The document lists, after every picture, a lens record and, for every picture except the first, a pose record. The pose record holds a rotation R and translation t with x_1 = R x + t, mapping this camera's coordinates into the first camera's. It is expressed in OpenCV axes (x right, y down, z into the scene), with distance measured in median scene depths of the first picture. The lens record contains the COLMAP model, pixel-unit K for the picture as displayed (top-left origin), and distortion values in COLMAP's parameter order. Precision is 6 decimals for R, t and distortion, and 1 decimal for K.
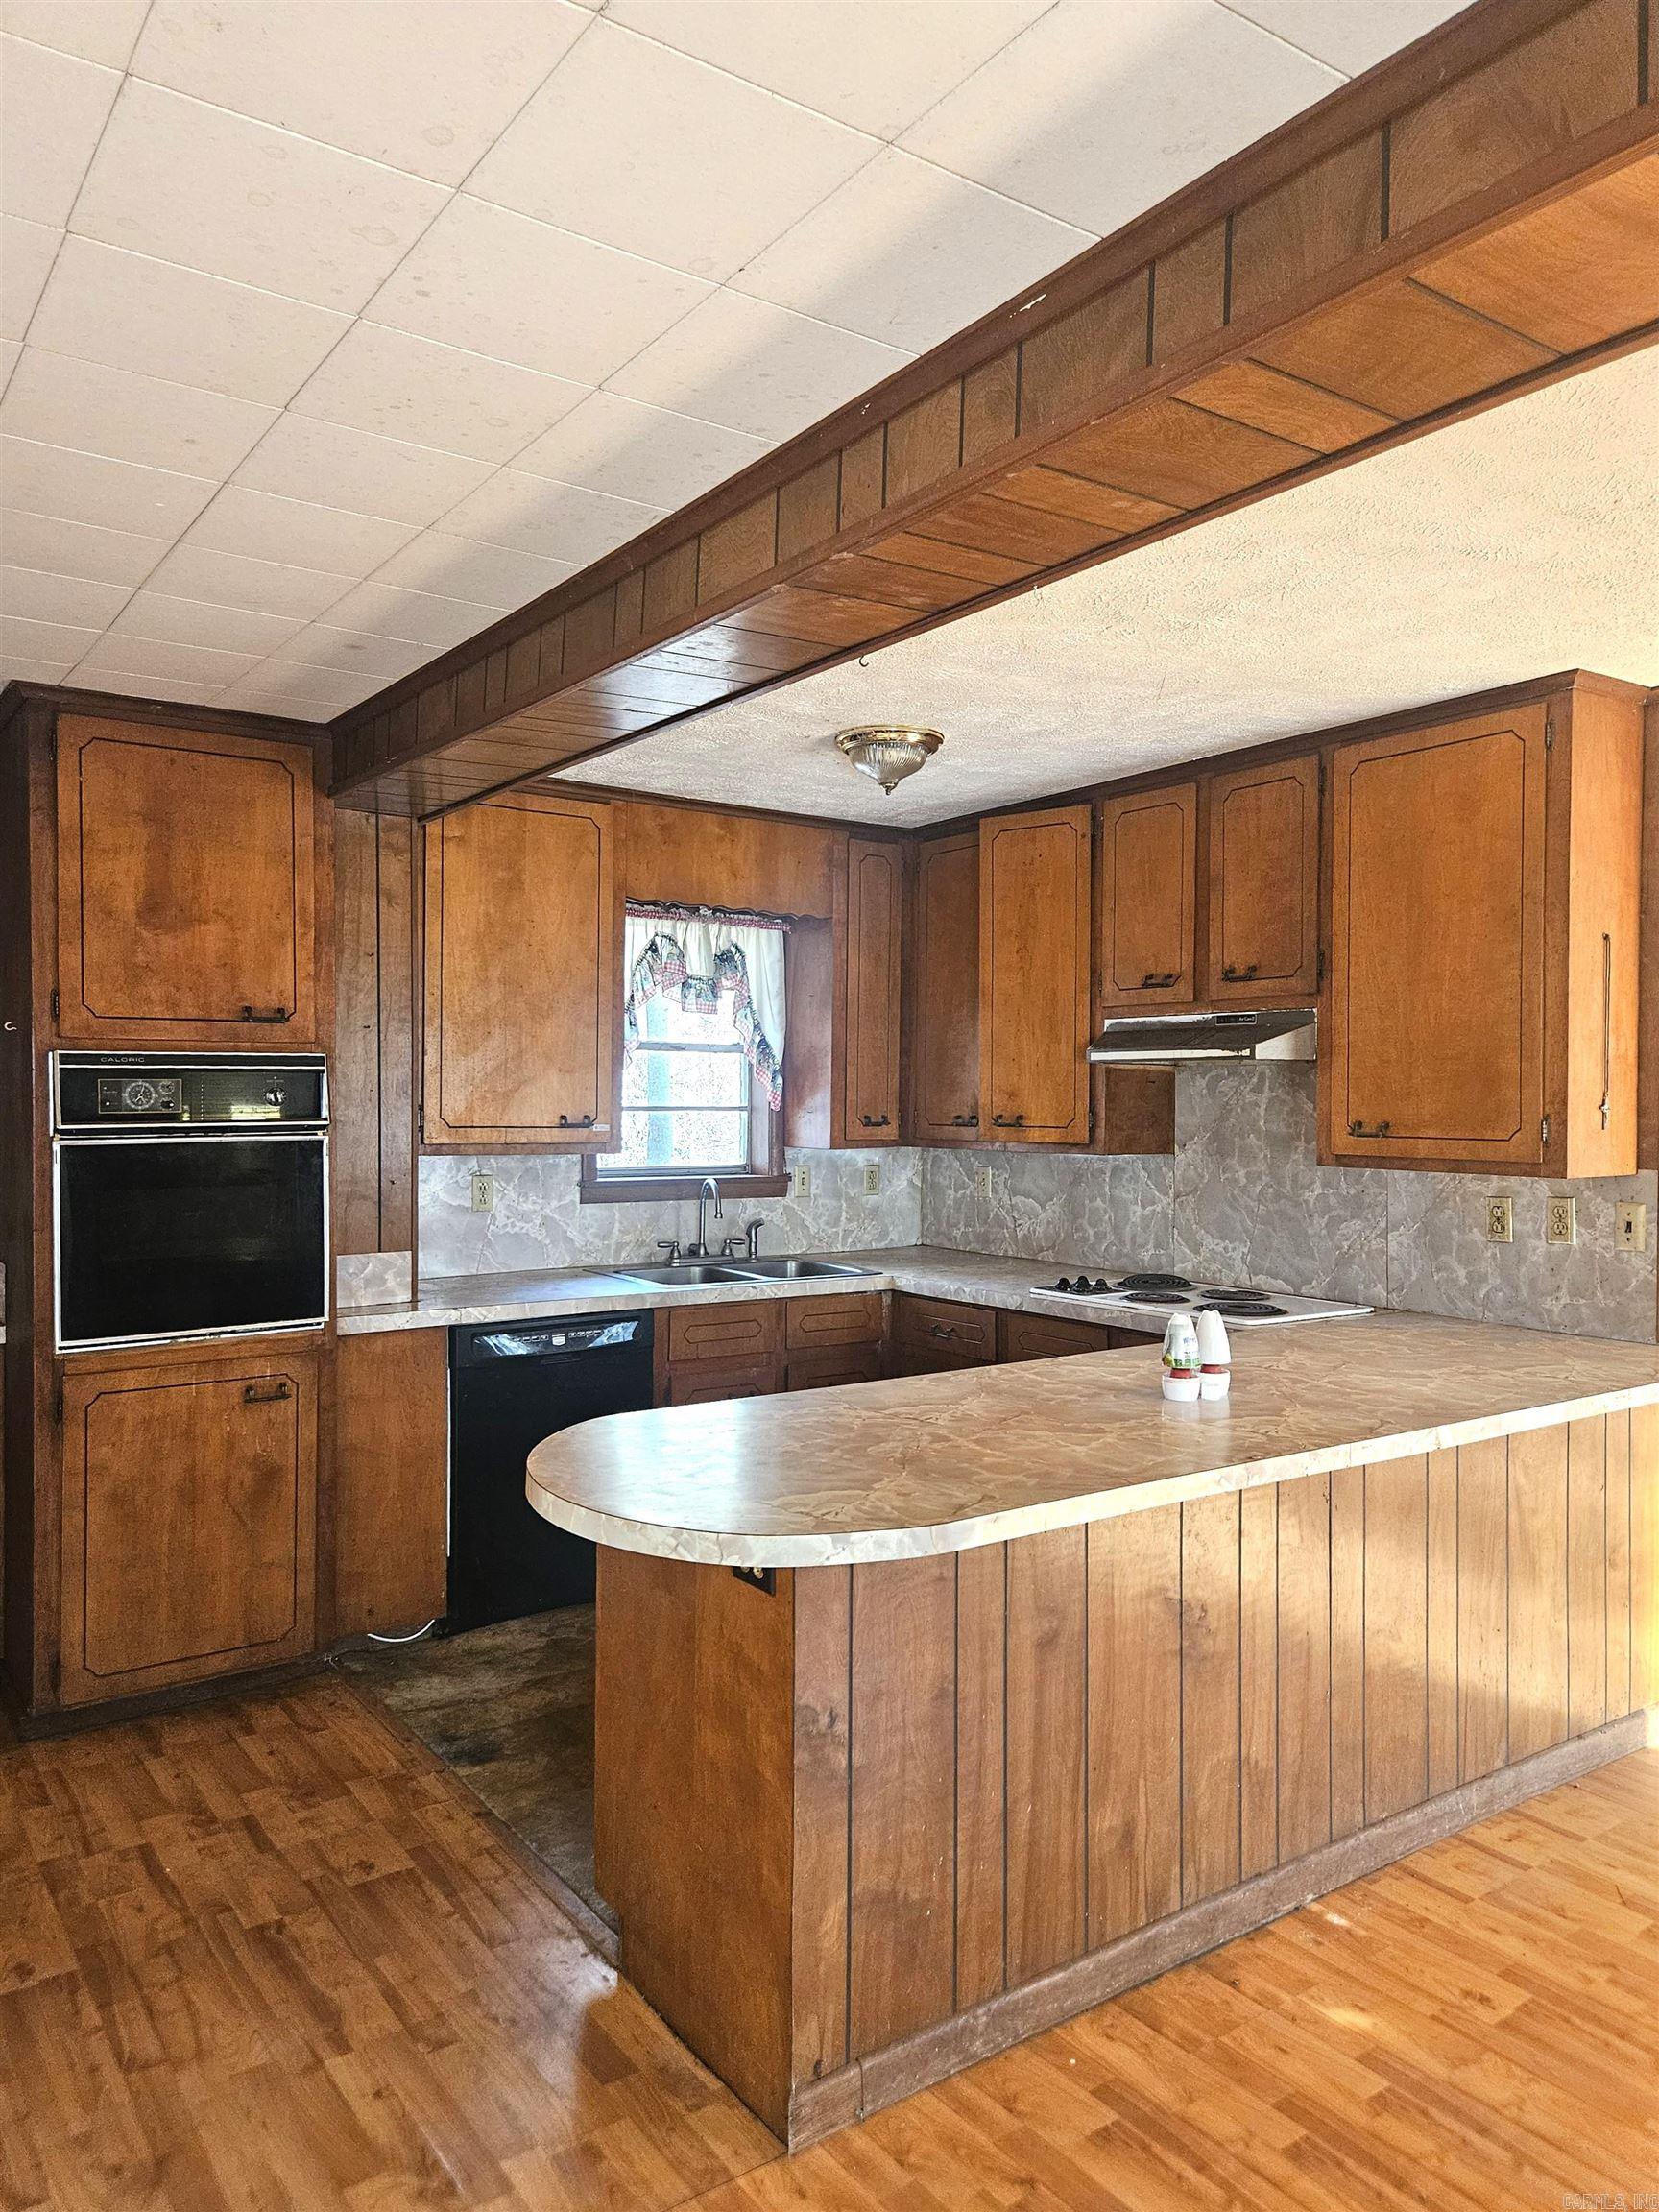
lens RADIAL K [[1528.4, 0, 833.6], [0, 1528.4, 1101.7], [0, 0, 1]] dist [0.056787, -0.037807]
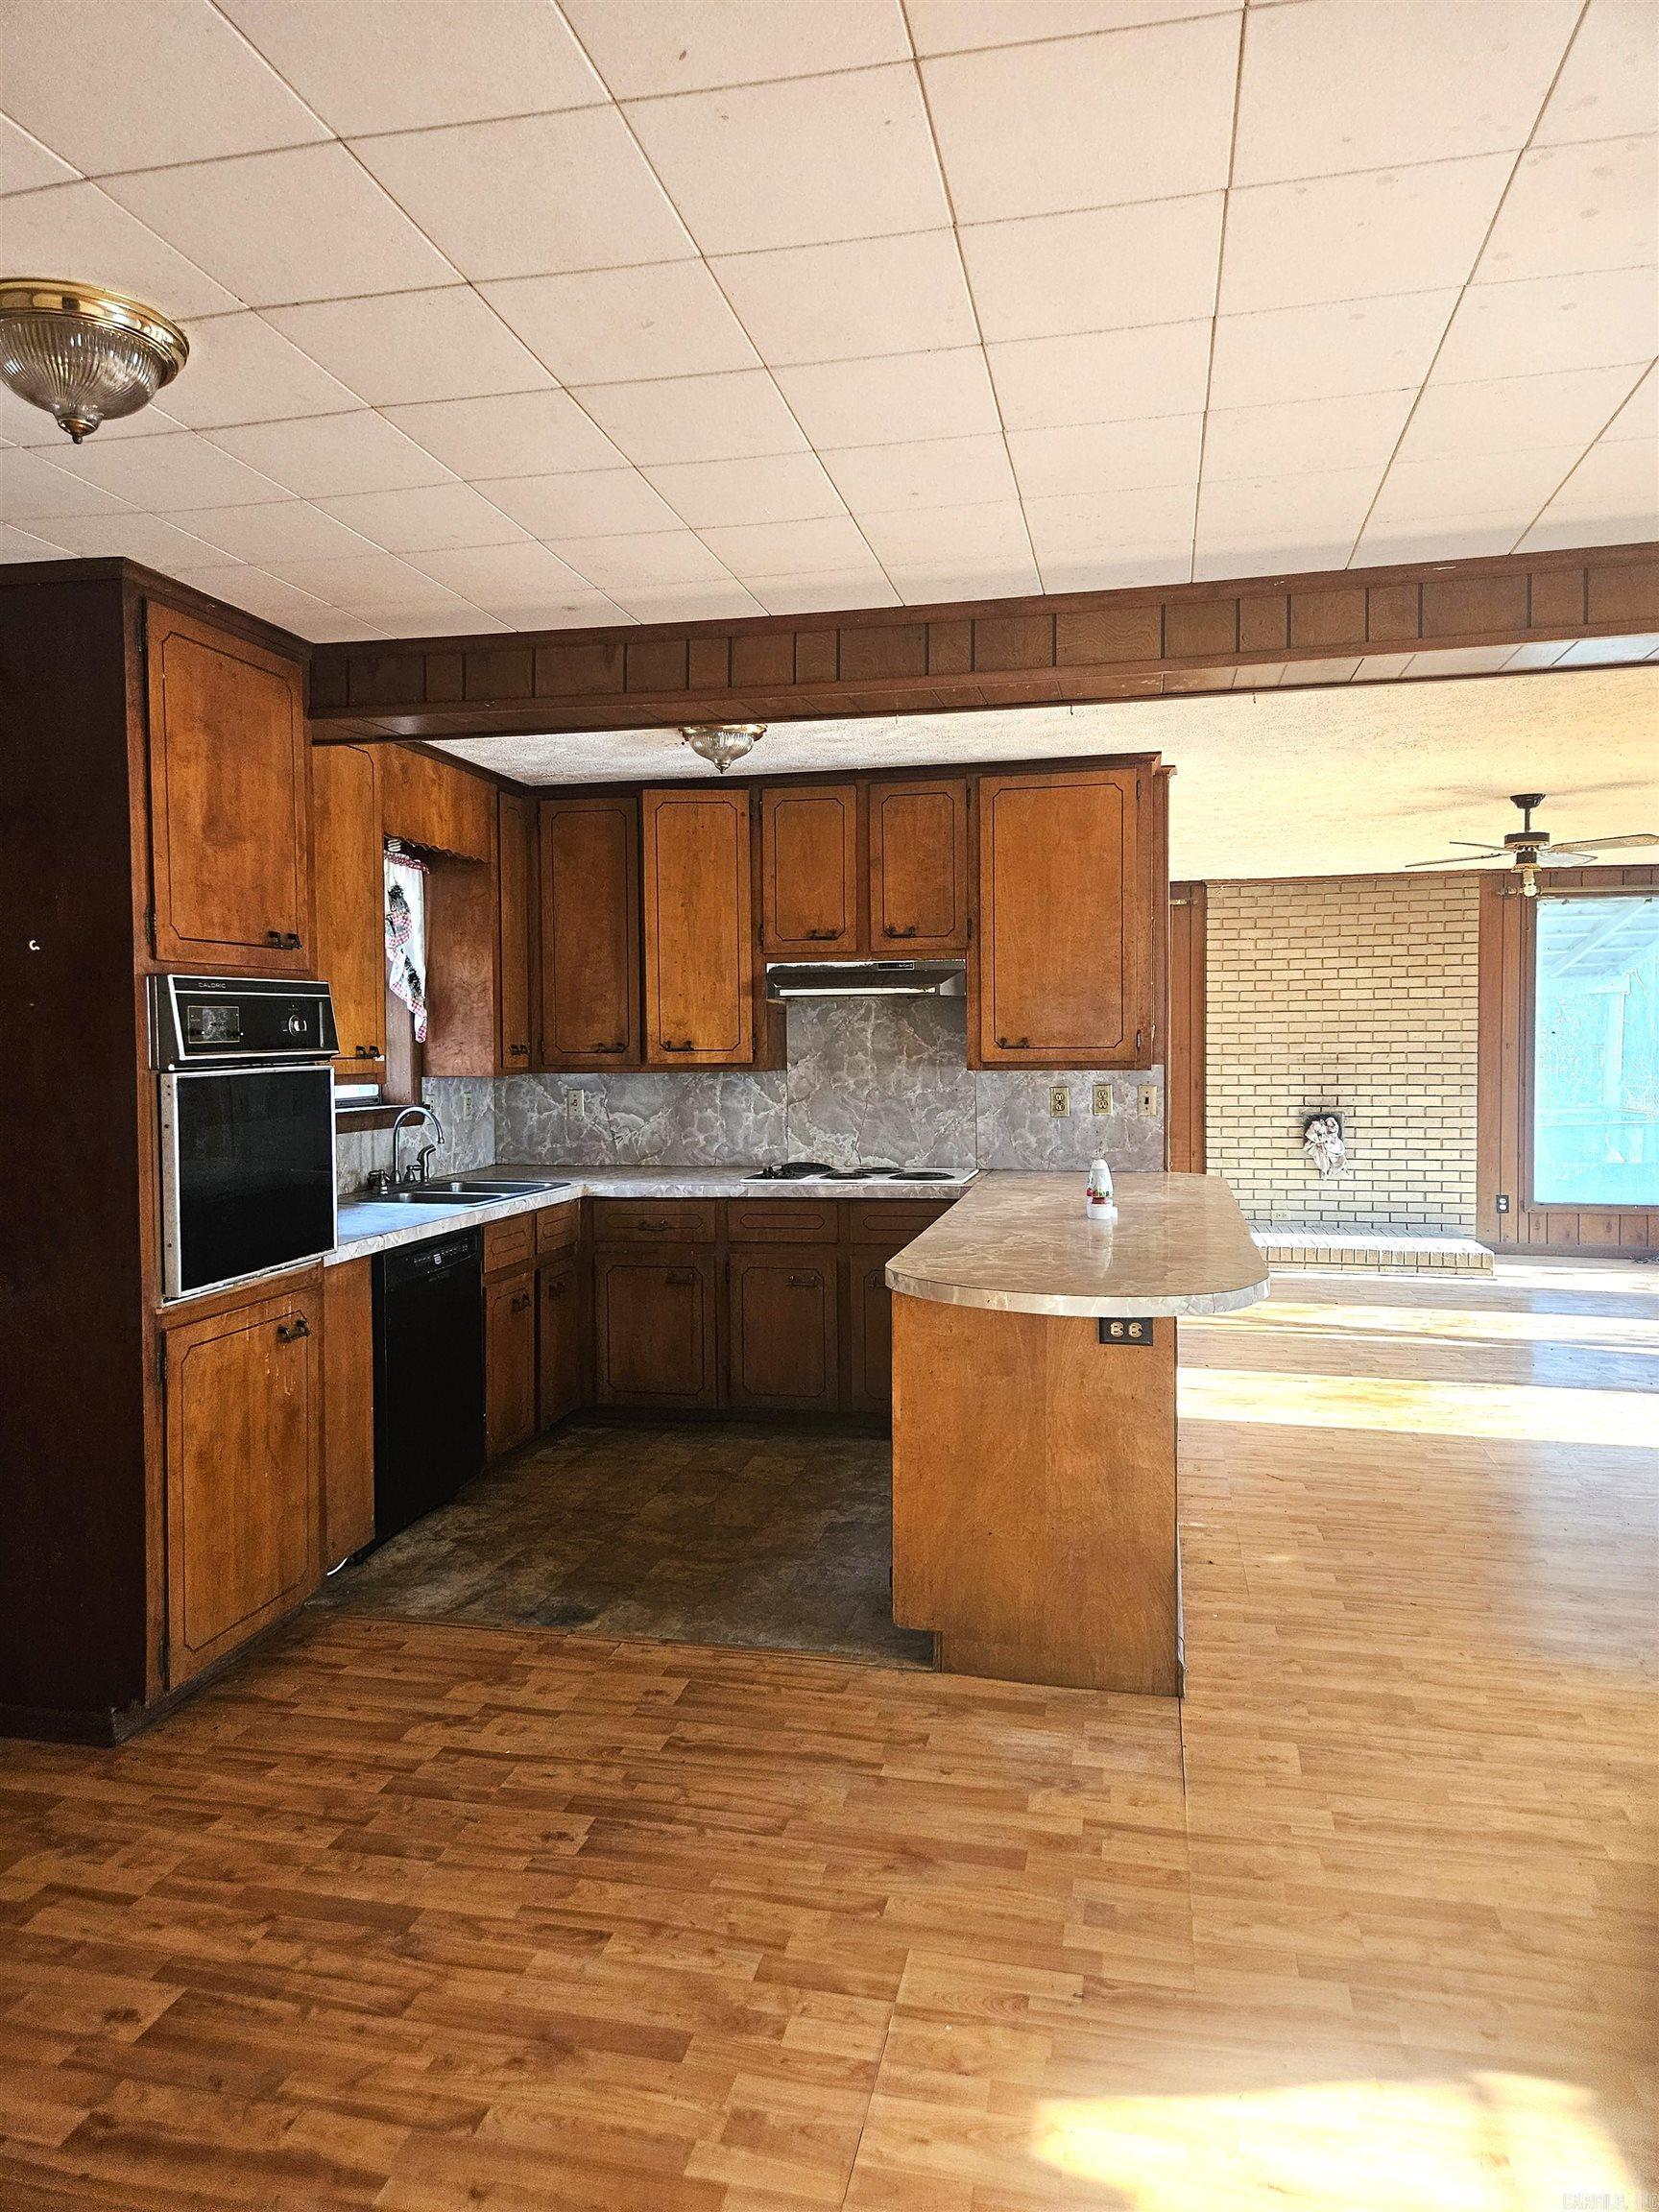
lens RADIAL K [[1486.6, 0, 795.9], [0, 1486.6, 1073.6], [0, 0, 1]] dist [0.076260, -0.062653]
pose [[0.744906, -0.028274, 0.666570, -0.756884], [0.015901, 0.999570, 0.024629, 0.008658], [-0.666980, -0.007747, 0.745036, 0.086215]]
